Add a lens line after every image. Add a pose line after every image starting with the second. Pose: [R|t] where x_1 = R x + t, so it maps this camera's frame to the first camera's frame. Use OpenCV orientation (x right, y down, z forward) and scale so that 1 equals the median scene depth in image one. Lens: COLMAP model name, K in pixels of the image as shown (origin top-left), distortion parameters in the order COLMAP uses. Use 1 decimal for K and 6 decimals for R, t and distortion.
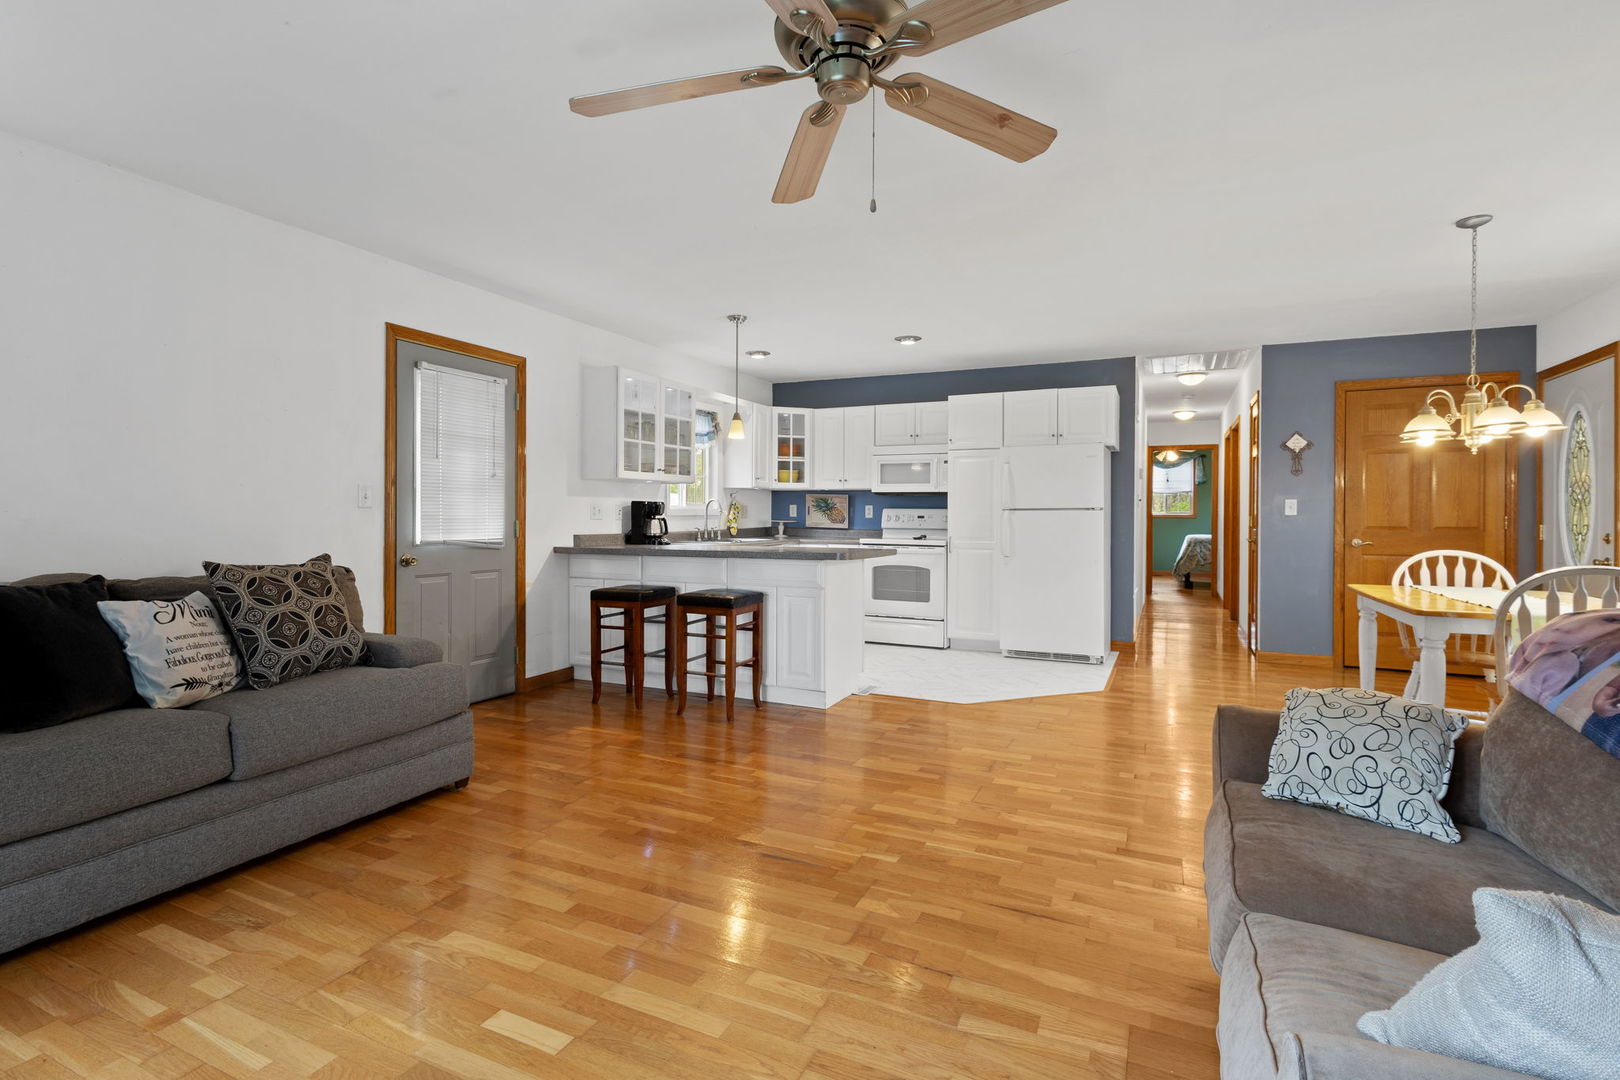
lens RADIAL K [[754.9, 0, 811.7], [0, 754.9, 518.9], [0, 0, 1]] dist [0.007009, 0.000154]
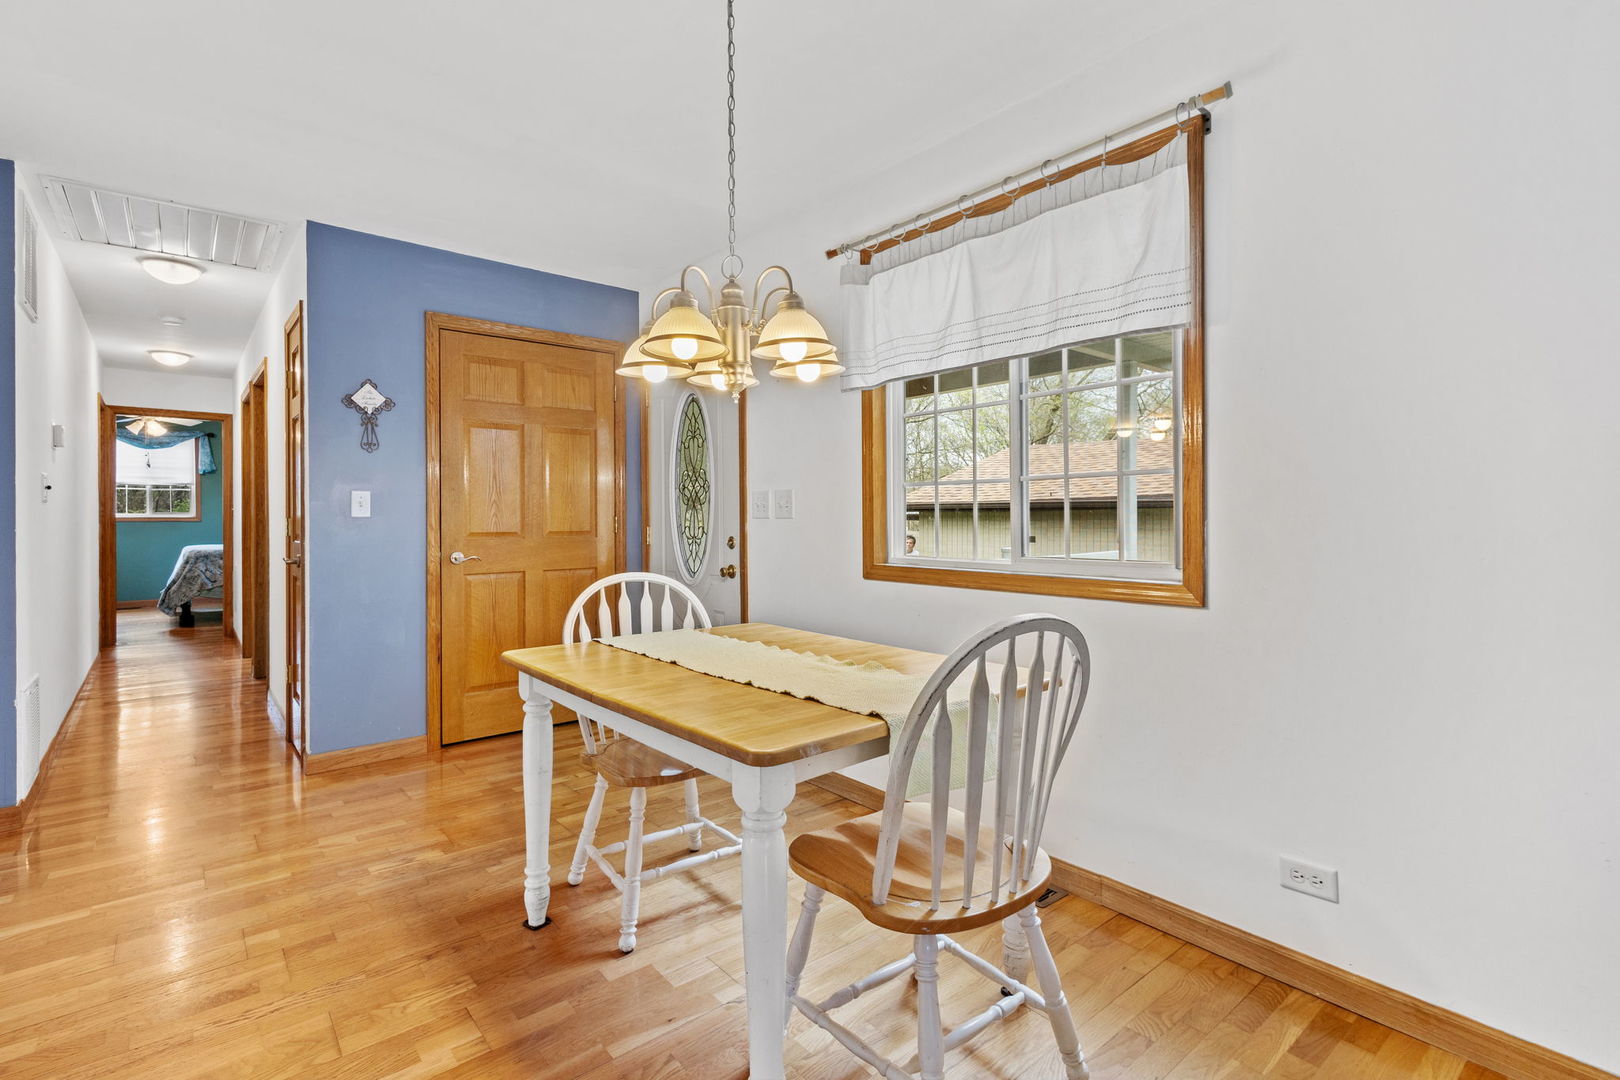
lens RADIAL K [[754.9, 0, 811.7], [0, 754.9, 518.9], [0, 0, 1]] dist [0.007009, 0.000154]
pose [[0.417869, -0.008809, 0.908465, 0.236582], [0.009933, 0.999938, 0.005127, -0.003017], [-0.908453, 0.006882, 0.417931, 0.423800]]
